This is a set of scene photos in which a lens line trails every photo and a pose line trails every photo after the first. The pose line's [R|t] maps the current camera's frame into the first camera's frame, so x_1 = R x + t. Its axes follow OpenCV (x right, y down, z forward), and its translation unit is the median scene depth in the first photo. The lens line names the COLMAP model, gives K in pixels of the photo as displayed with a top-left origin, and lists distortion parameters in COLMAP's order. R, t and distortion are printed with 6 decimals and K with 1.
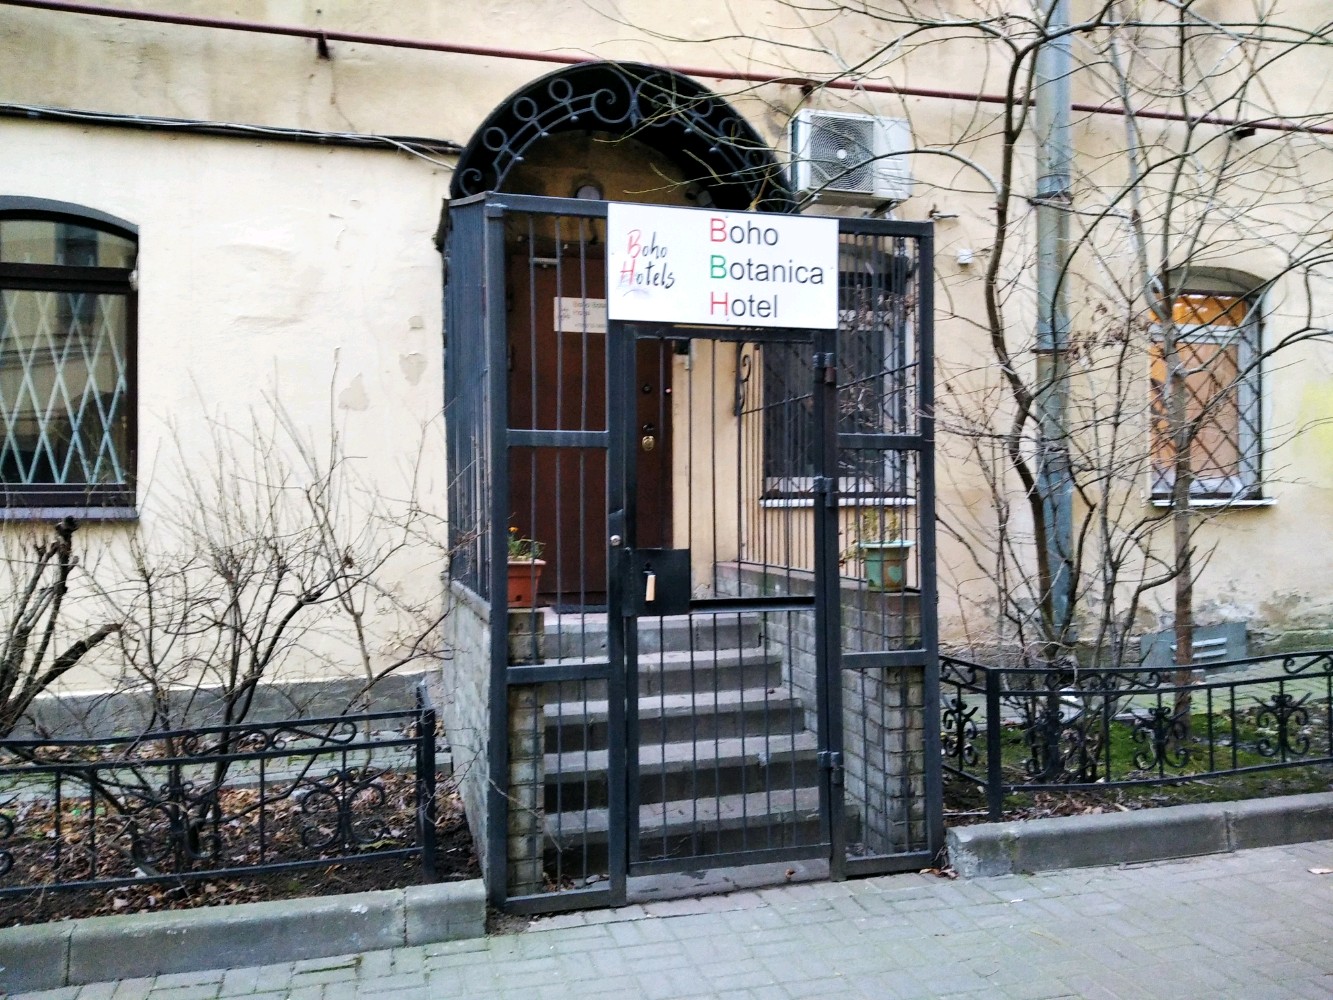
lens RADIAL K [[1132.7, 0, 666.5], [0, 1132.7, 500.0], [0, 0, 1]] dist [0.033611, -0.008077]
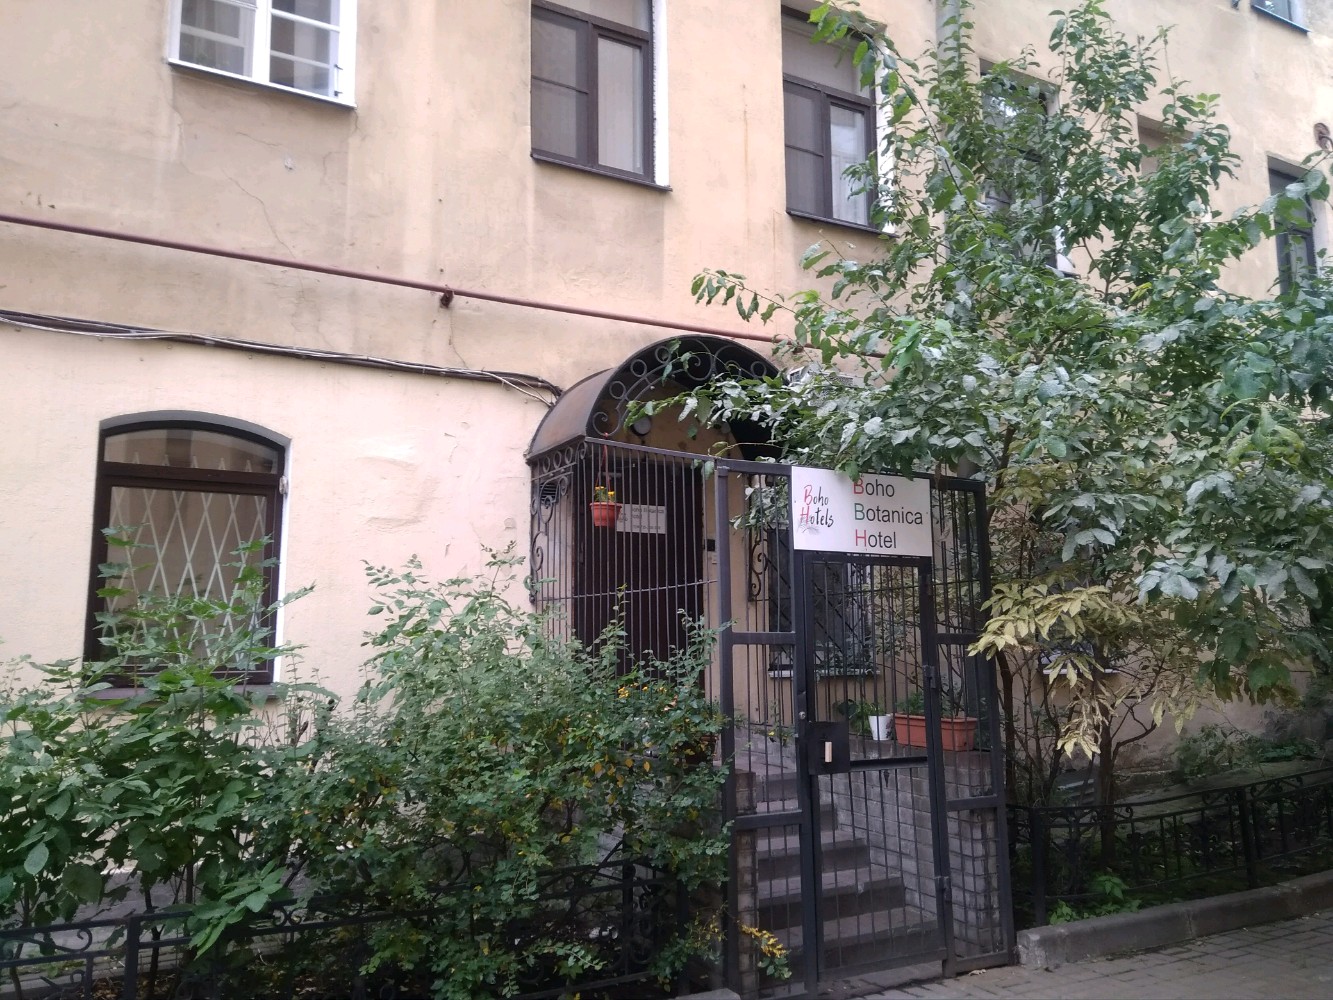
lens RADIAL K [[1127.8, 0, 658.4], [0, 1127.8, 498.2], [0, 0, 1]] dist [0.158670, -0.256022]
pose [[0.972797, 0.033810, 0.229180, -0.363628], [-0.002552, 0.990797, -0.135335, -0.023433], [-0.231647, 0.131069, 0.963930, -0.201742]]
